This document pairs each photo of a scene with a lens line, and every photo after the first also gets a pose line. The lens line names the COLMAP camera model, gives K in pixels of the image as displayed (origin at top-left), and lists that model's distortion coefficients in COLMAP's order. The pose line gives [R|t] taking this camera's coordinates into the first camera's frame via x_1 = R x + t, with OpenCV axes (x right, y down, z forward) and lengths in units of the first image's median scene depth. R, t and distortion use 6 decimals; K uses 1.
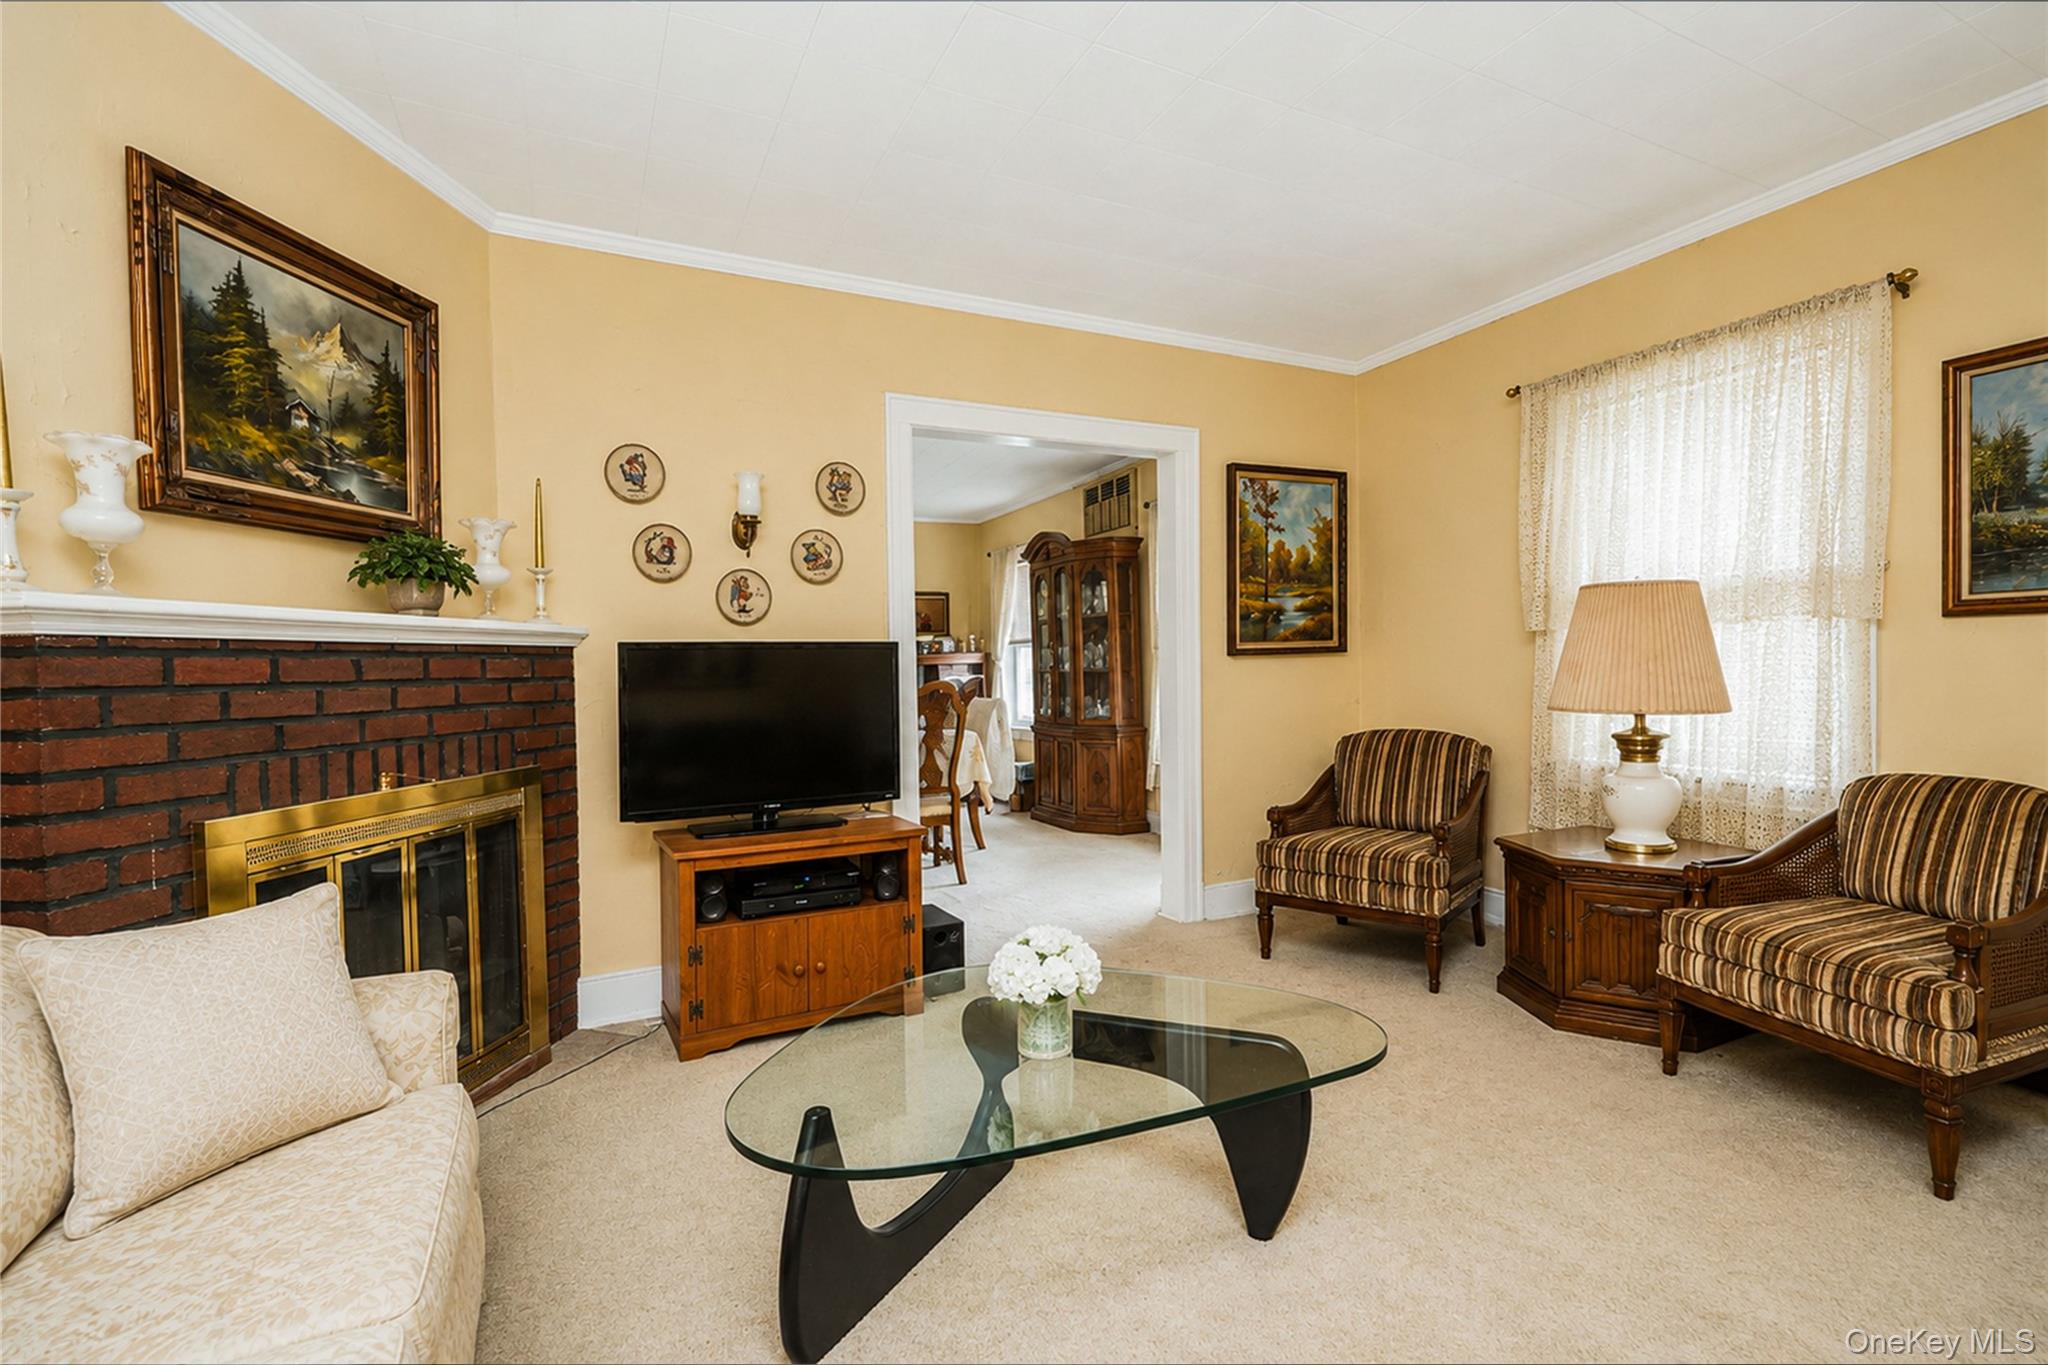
lens RADIAL K [[920.3, 0, 985.0], [0, 920.3, 682.2], [0, 0, 1]] dist [-0.002321, -0.000258]
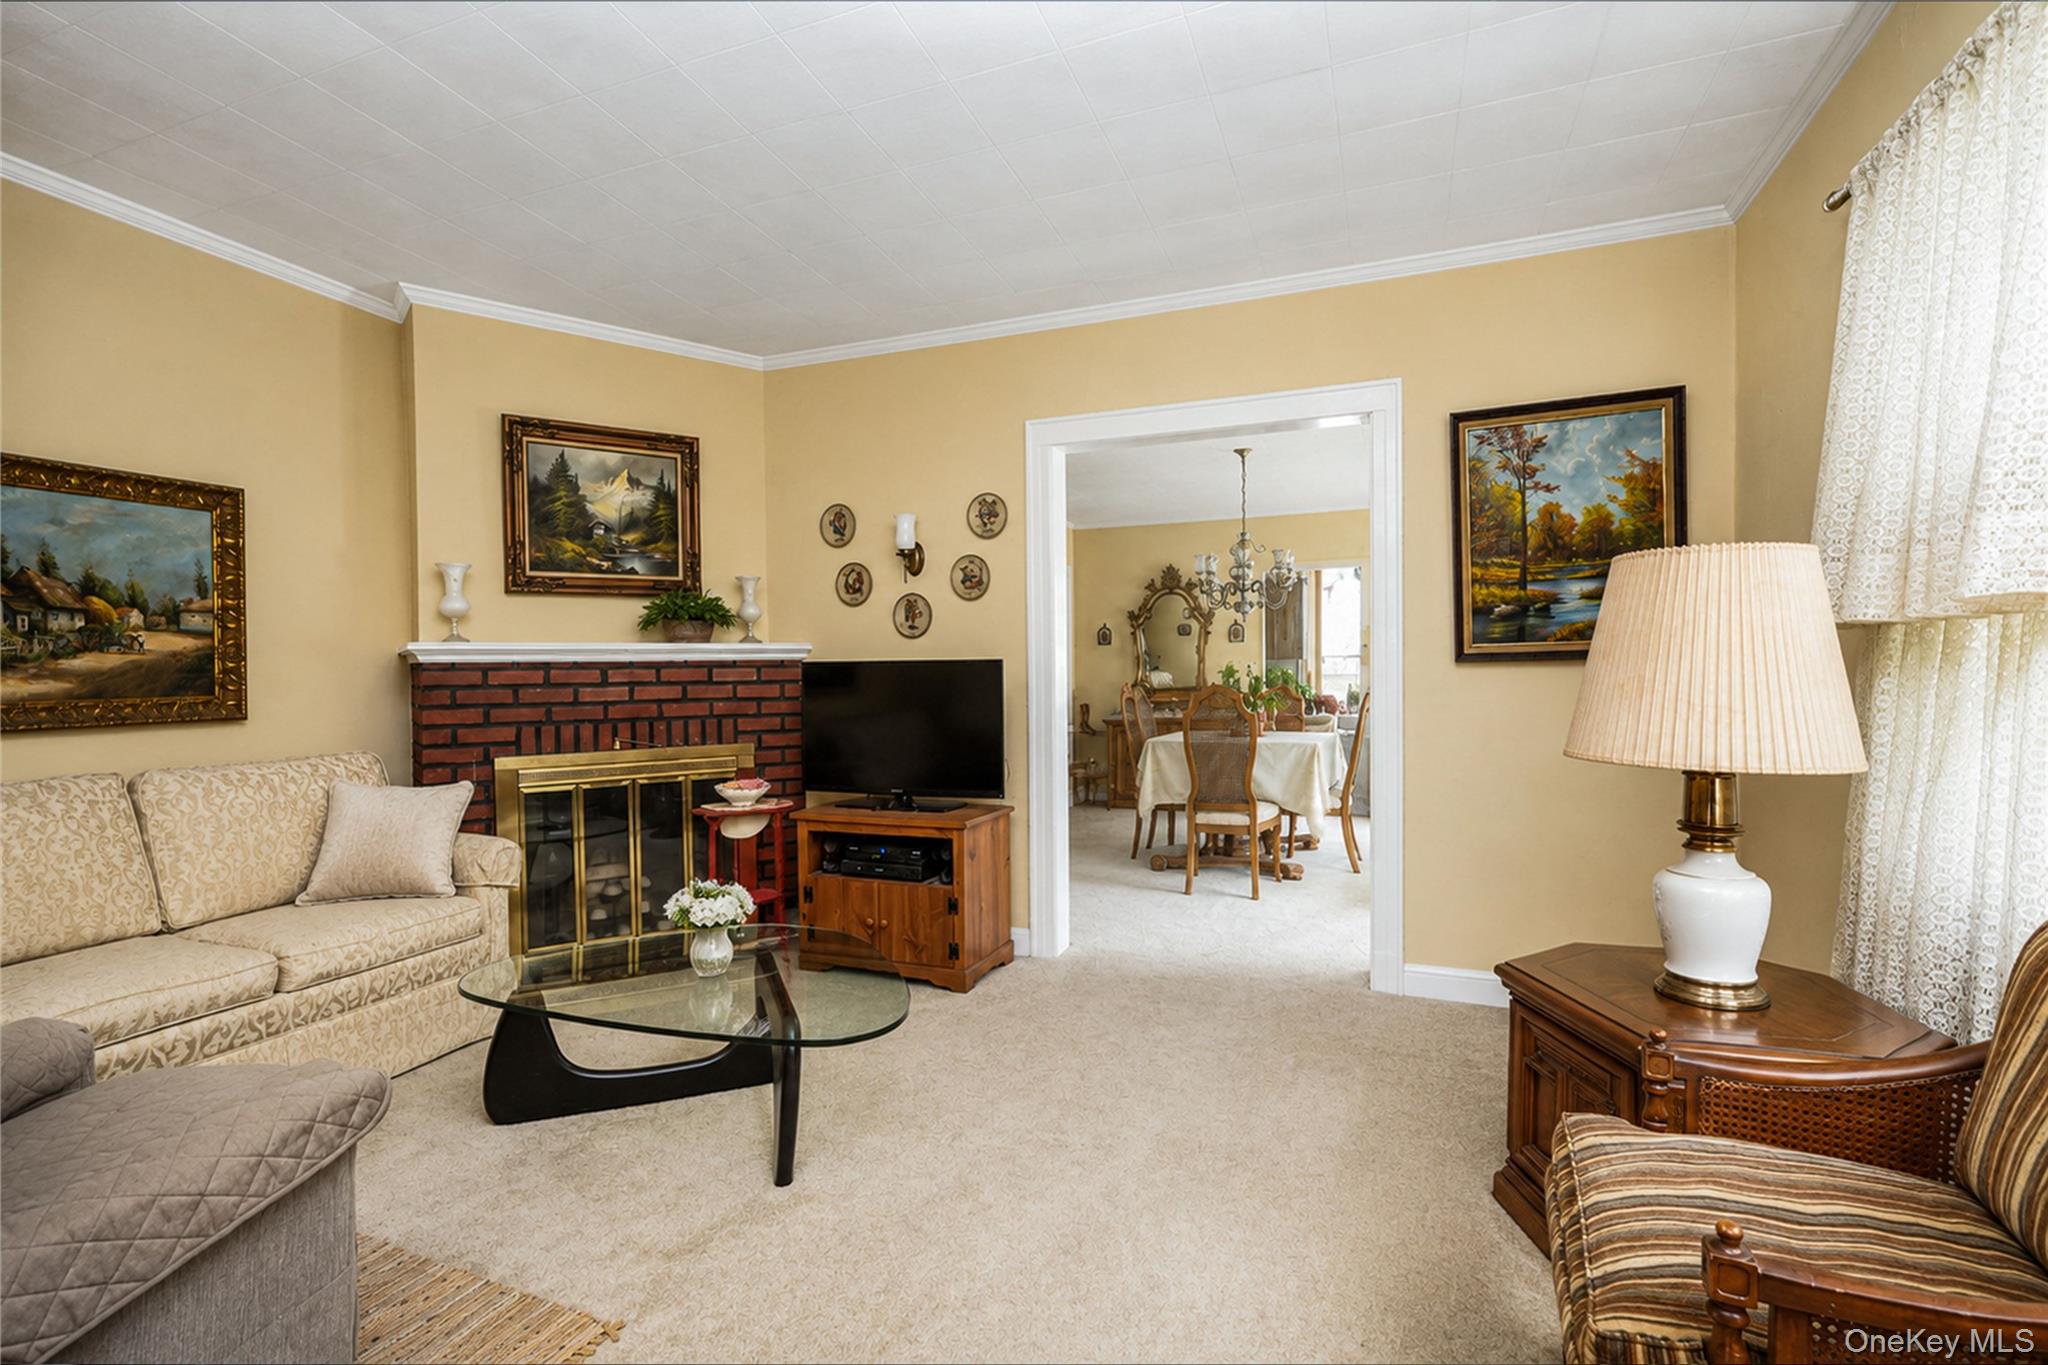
lens RADIAL K [[920.3, 0, 985.0], [0, 920.3, 682.2], [0, 0, 1]] dist [-0.002321, -0.000258]
pose [[0.684709, 0.025118, -0.728383, 0.891423], [-0.009852, 0.999634, 0.025211, -0.044009], [0.728750, -0.010086, 0.684706, 0.288631]]
